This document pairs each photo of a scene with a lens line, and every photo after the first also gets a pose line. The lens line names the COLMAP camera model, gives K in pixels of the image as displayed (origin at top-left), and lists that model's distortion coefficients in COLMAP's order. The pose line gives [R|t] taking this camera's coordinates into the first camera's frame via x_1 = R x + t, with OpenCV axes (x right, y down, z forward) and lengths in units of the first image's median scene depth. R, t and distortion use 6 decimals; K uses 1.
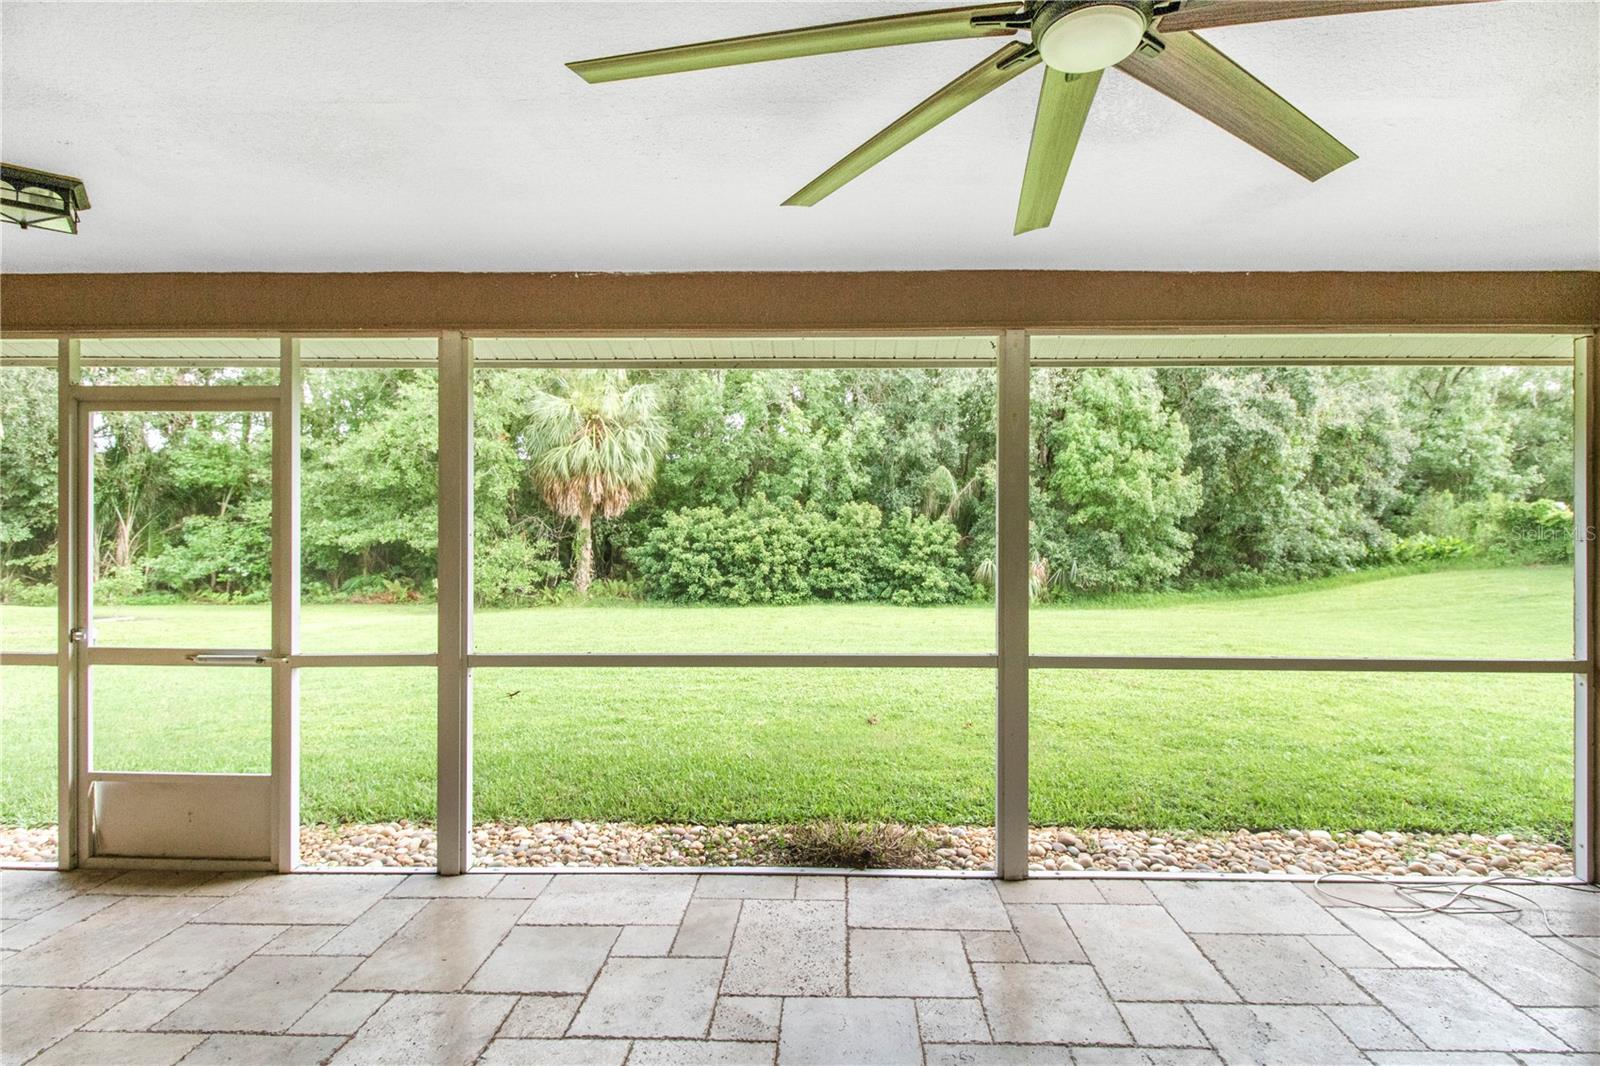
lens RADIAL K [[762.9, 0, 819.8], [0, 762.9, 515.5], [0, 0, 1]] dist [0.022464, -0.013992]
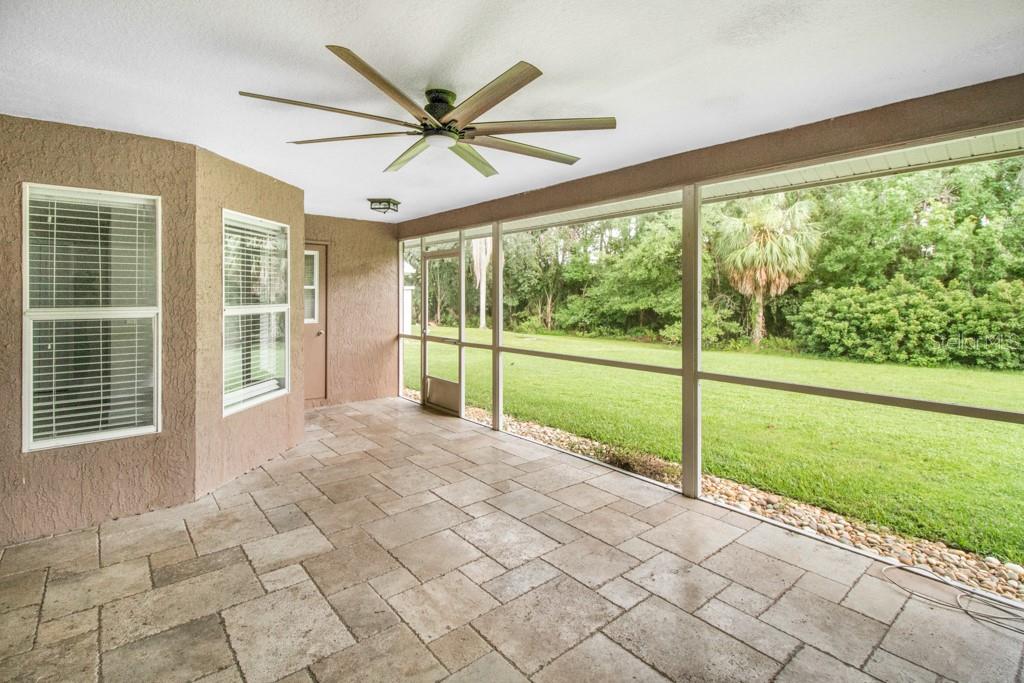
lens RADIAL K [[490.2, 0, 512.1], [0, 490.2, 295.6], [0, 0, 1]] dist [0.000562, -0.000684]
pose [[0.650498, -0.002343, -0.759504, 0.123412], [0.003989, 0.999992, 0.000332, 0.001490], [0.759497, -0.003246, 0.650502, -0.005912]]
